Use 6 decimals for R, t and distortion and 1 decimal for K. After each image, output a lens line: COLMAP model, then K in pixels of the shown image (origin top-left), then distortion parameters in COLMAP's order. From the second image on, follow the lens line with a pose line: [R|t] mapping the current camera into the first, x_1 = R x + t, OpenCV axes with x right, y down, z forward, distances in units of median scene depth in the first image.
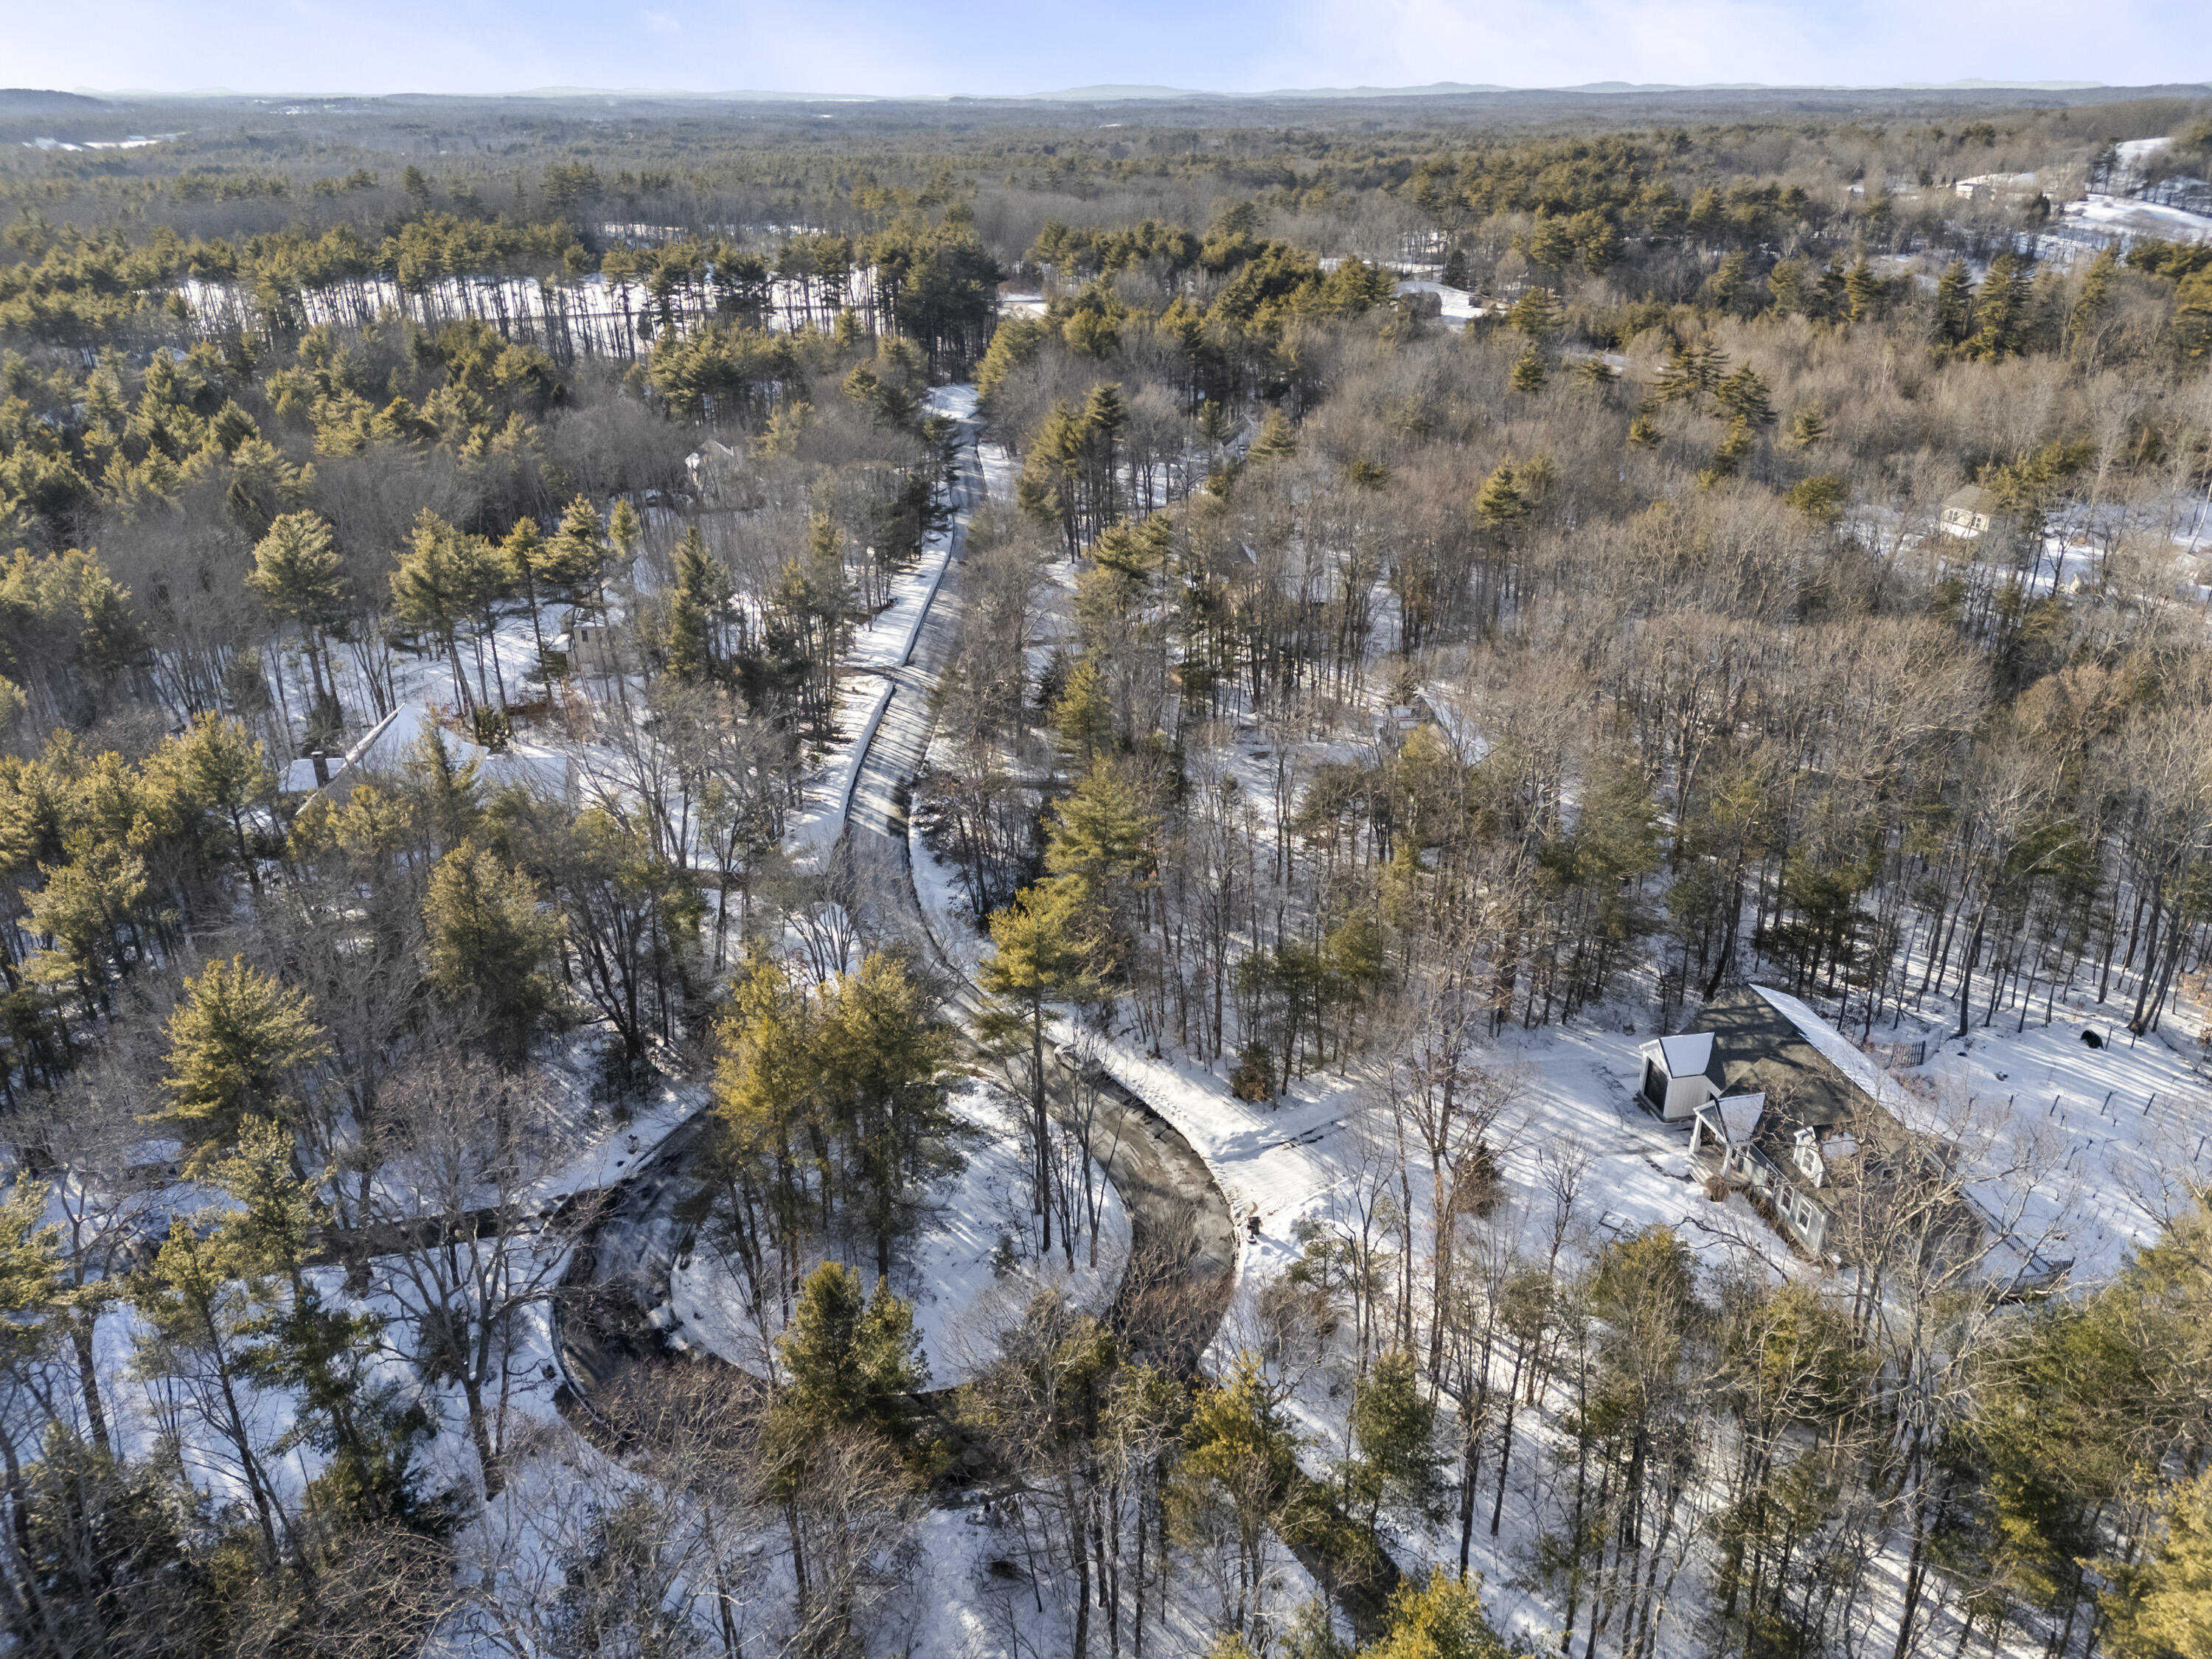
lens RADIAL K [[1585.8, 0, 1106.0], [0, 1585.8, 829.5], [0, 0, 1]] dist [0.049478, -0.049416]
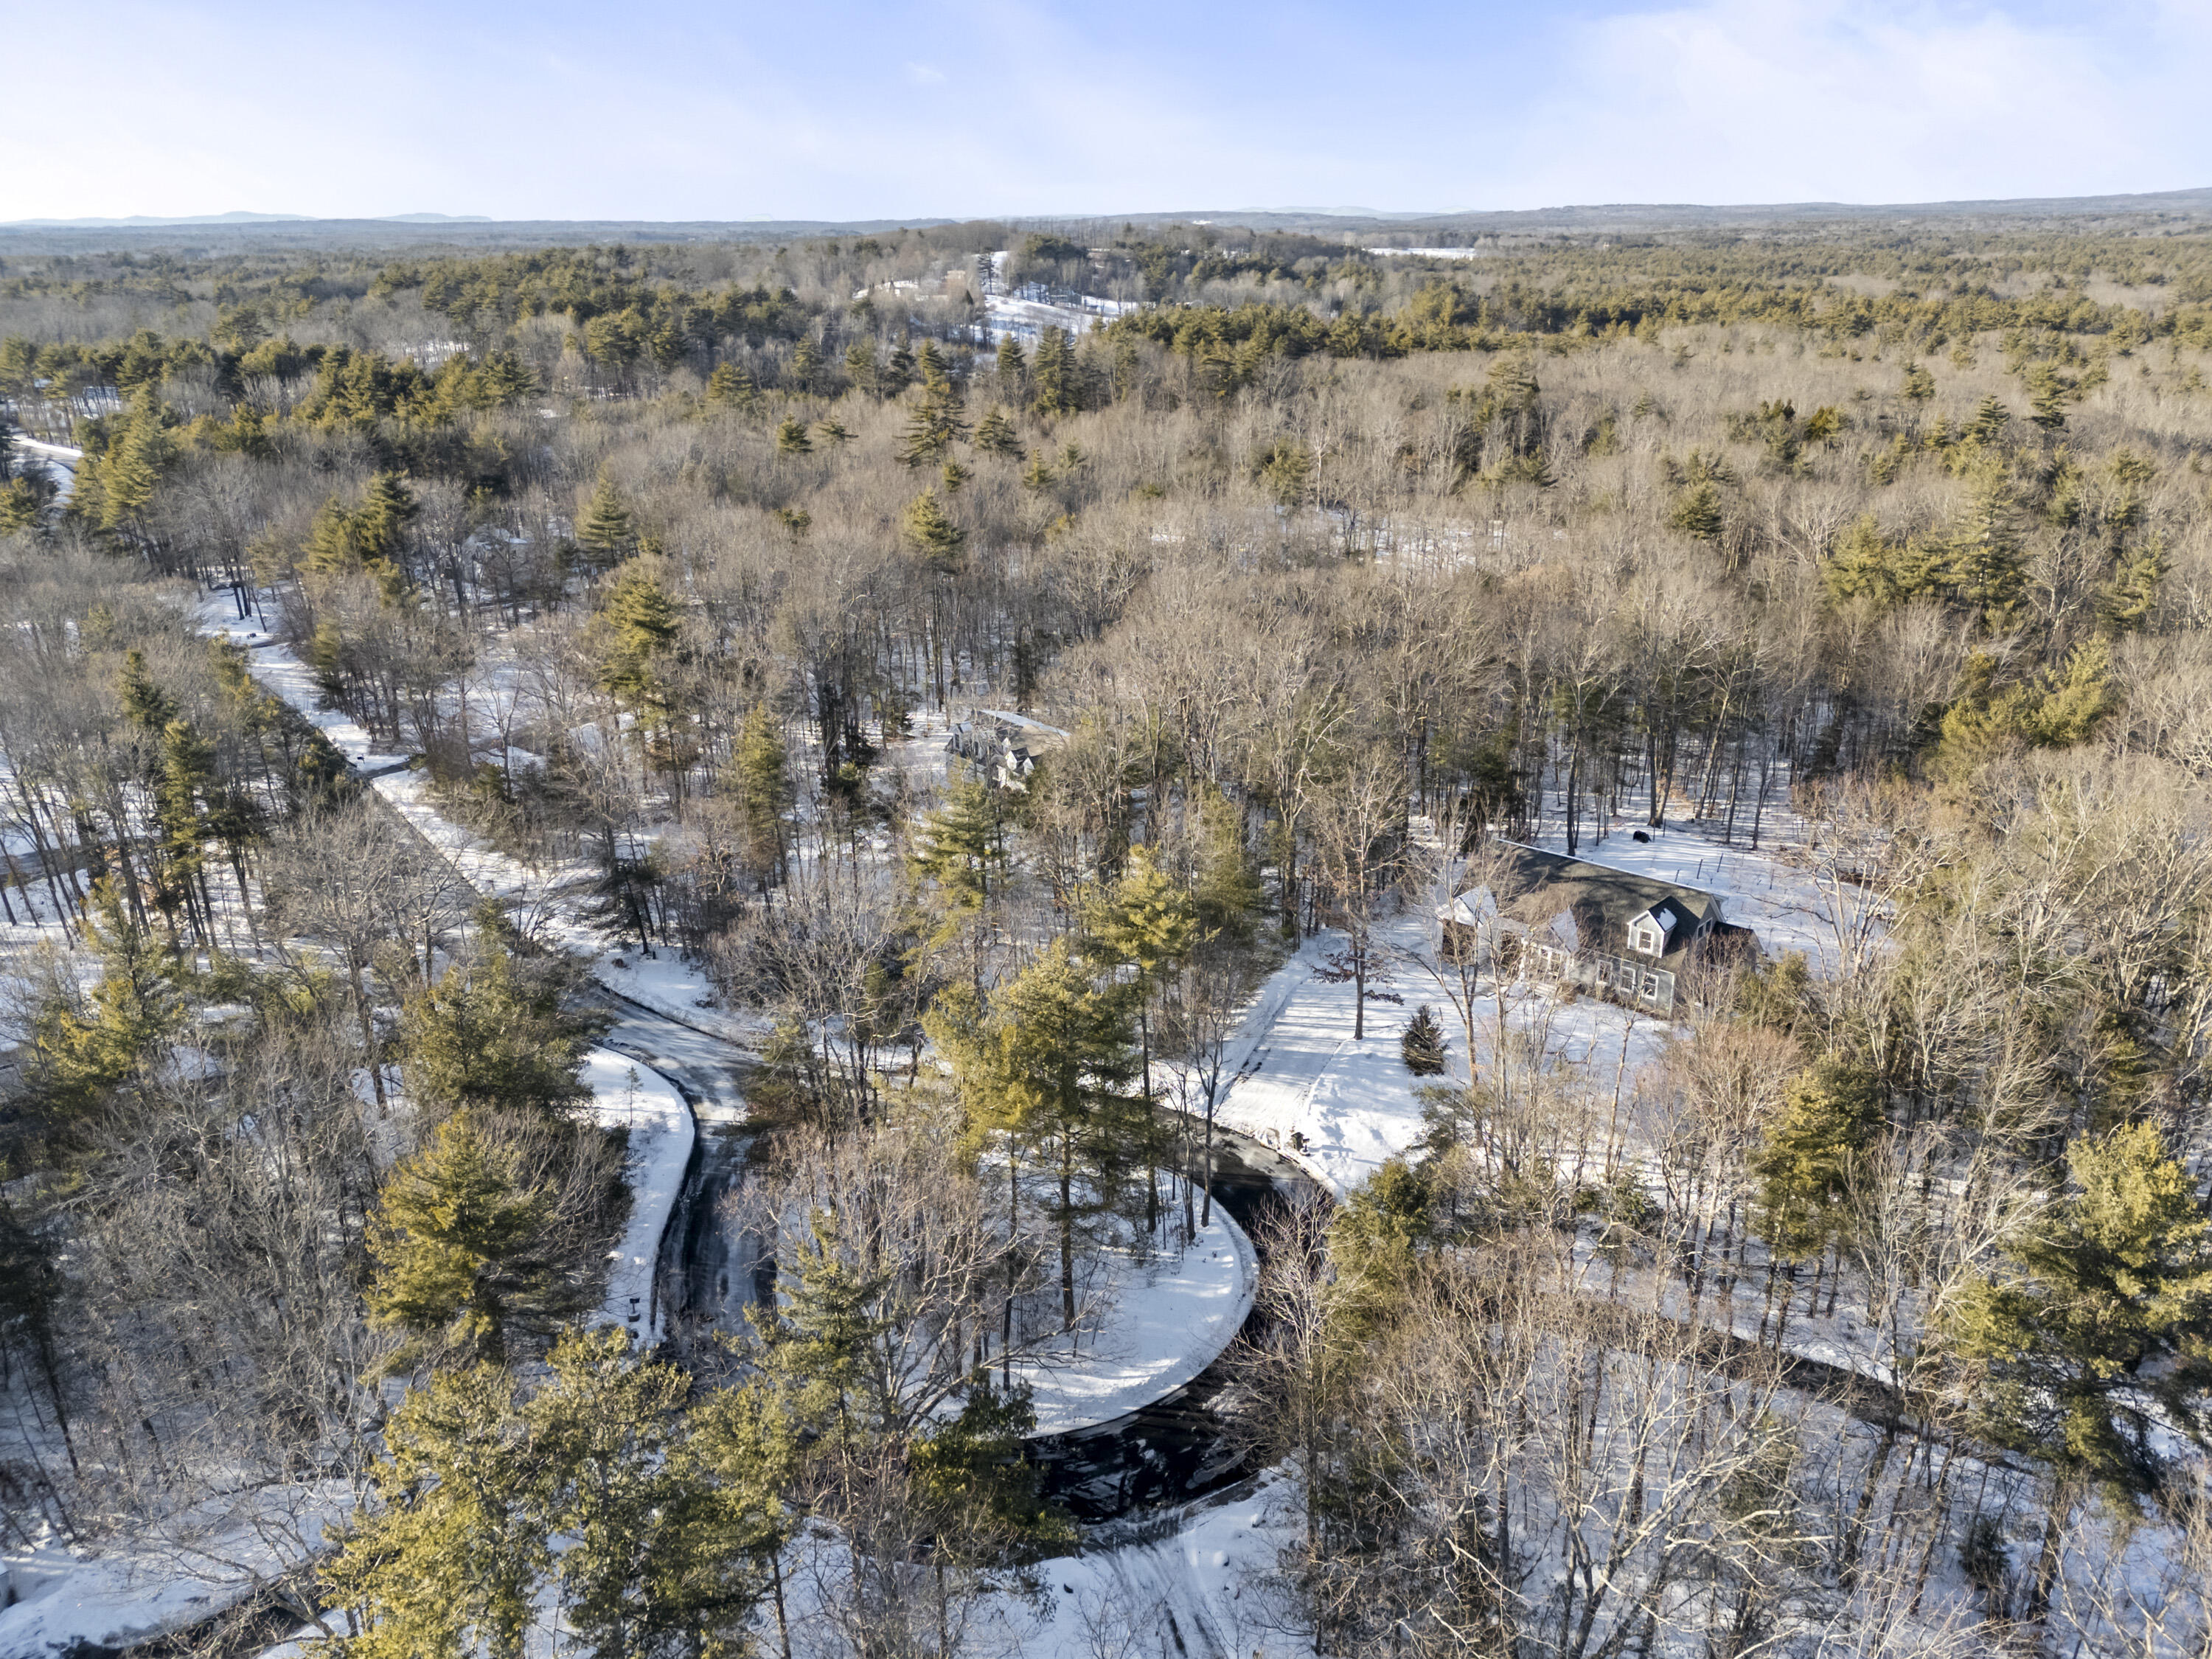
lens RADIAL K [[1629.6, 0, 1088.4], [0, 1629.6, 864.3], [0, 0, 1]] dist [0.033981, -0.000436]
pose [[0.801690, -0.216495, 0.557157, -0.491441], [0.249278, 0.968273, 0.017557, 0.017301], [-0.543281, 0.124812, 0.830222, 0.139563]]
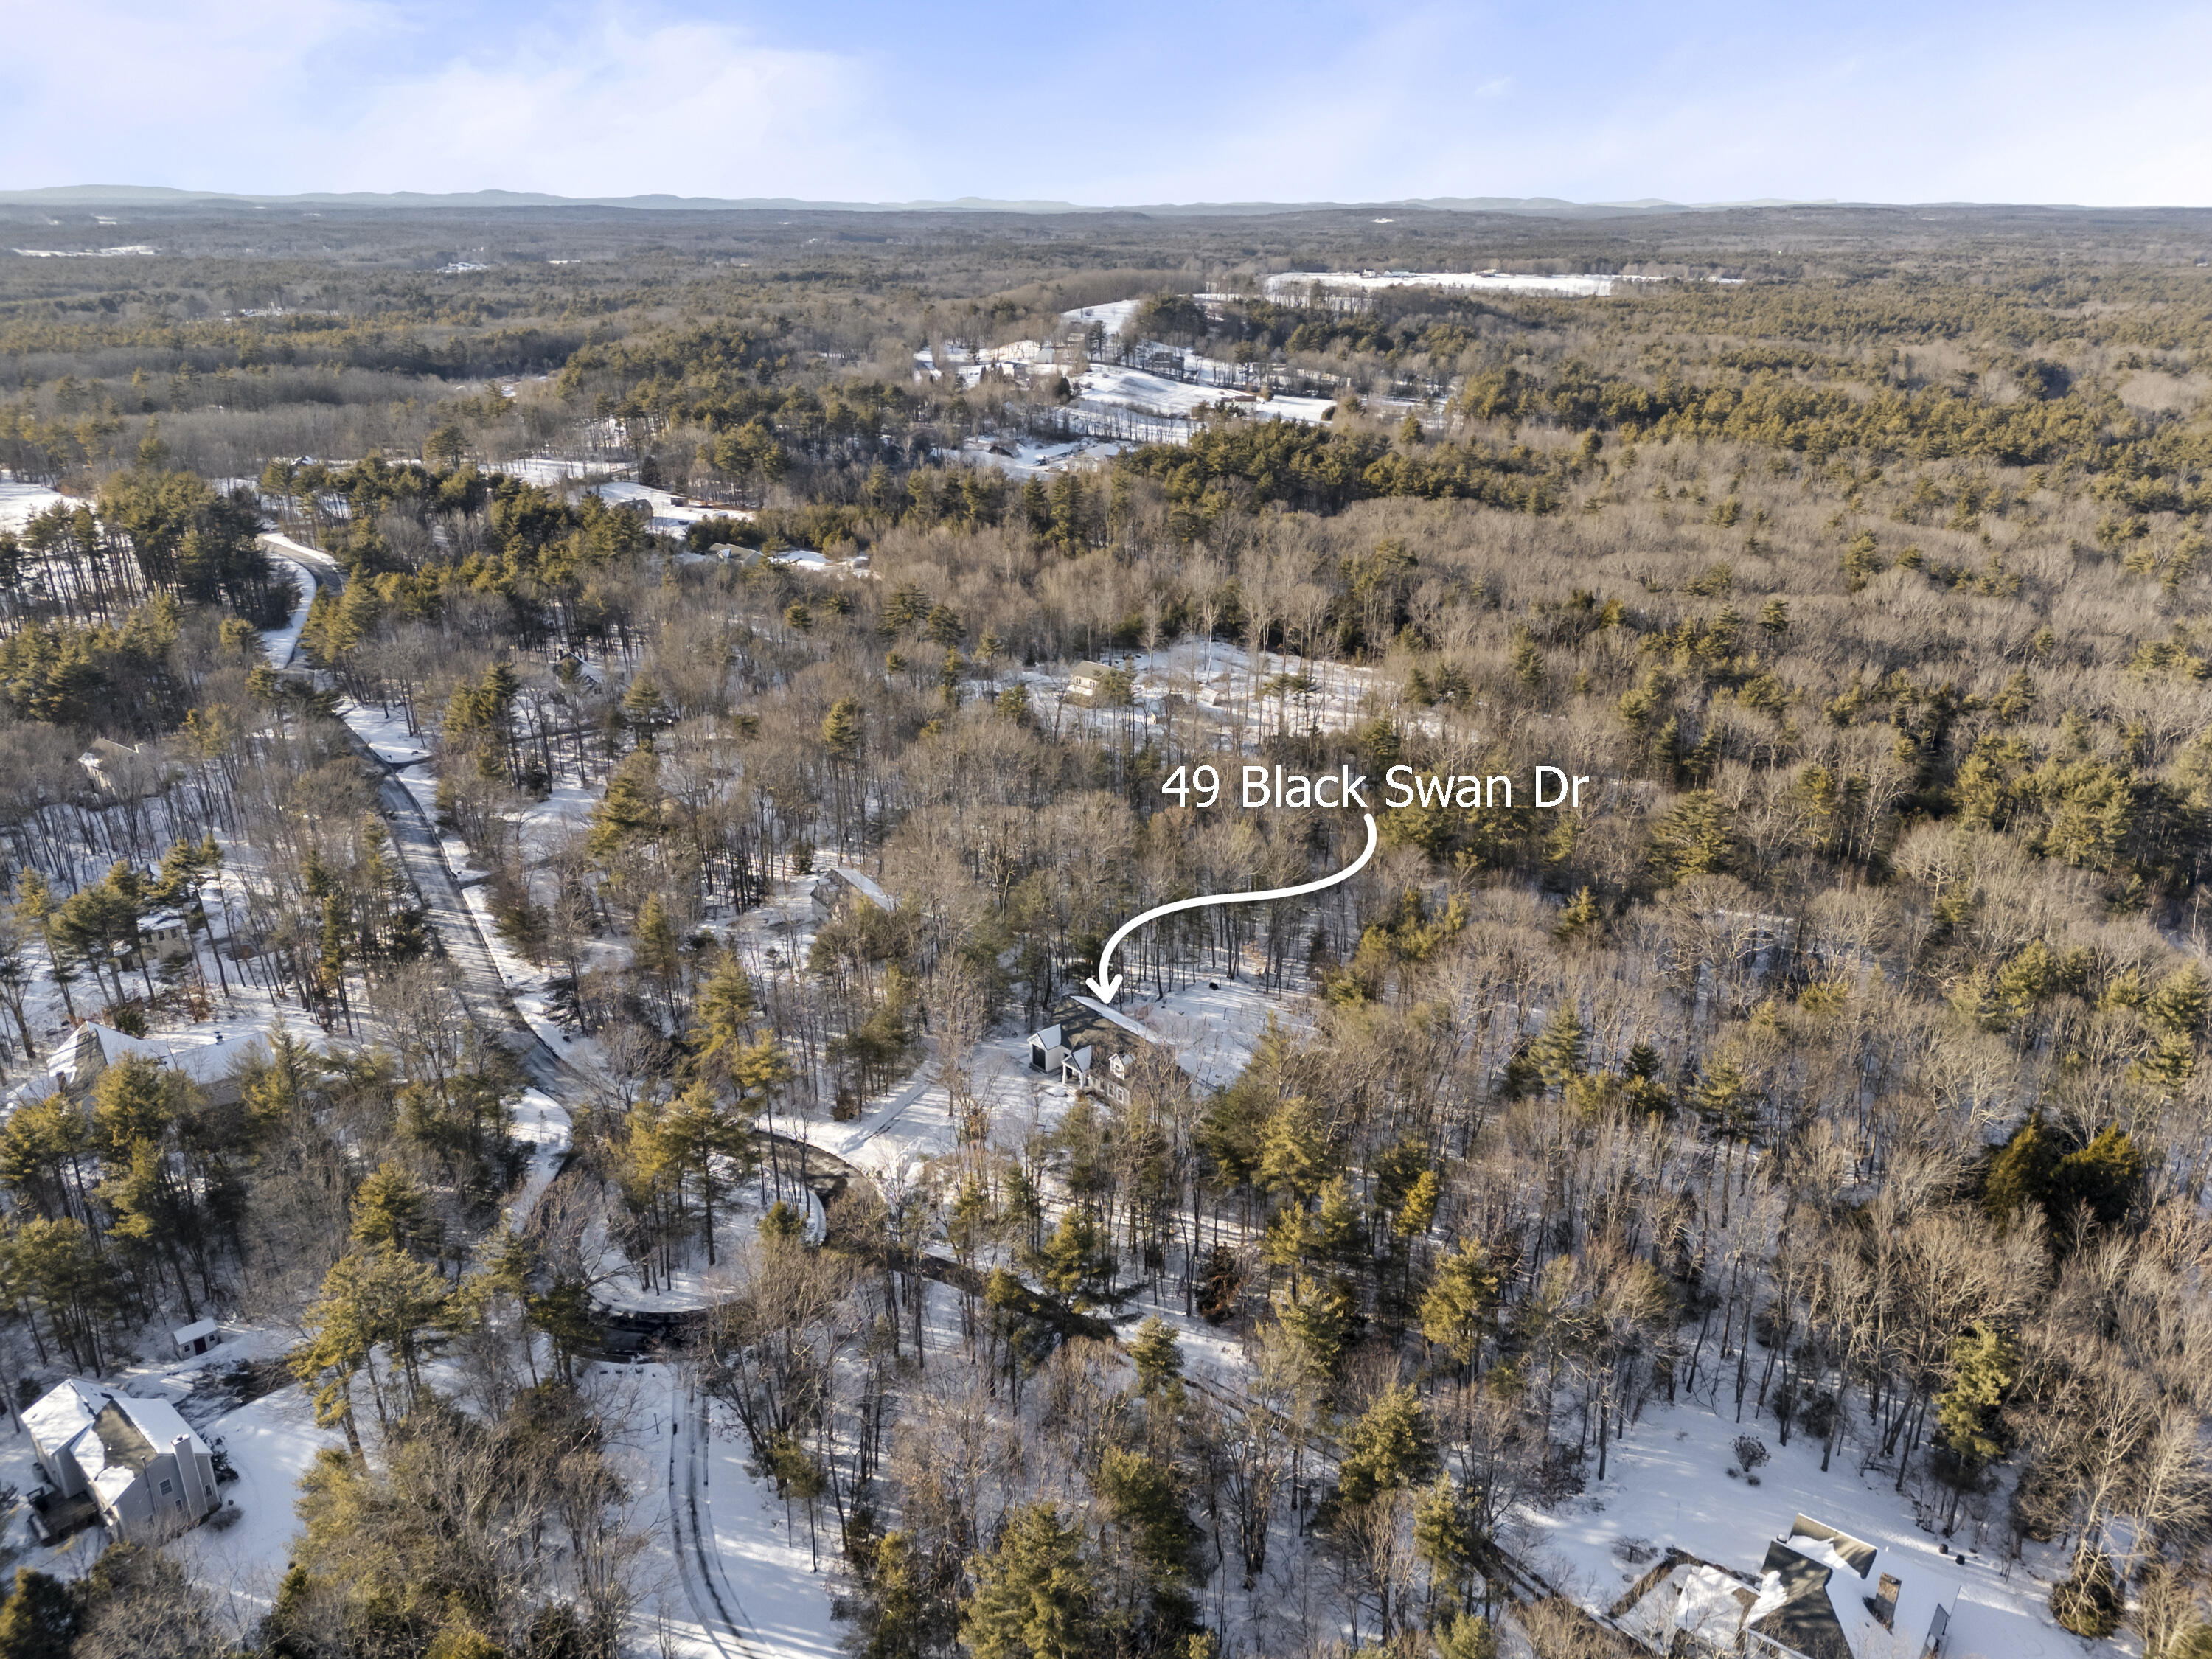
lens RADIAL K [[1585.8, 0, 1106.0], [0, 1585.8, 829.5], [0, 0, 1]] dist [0.049478, -0.049416]
pose [[0.860631, -0.174207, 0.478504, -0.452222], [0.199835, 0.979826, -0.002698, -0.090016], [-0.468381, 0.097944, 0.878081, -0.756517]]
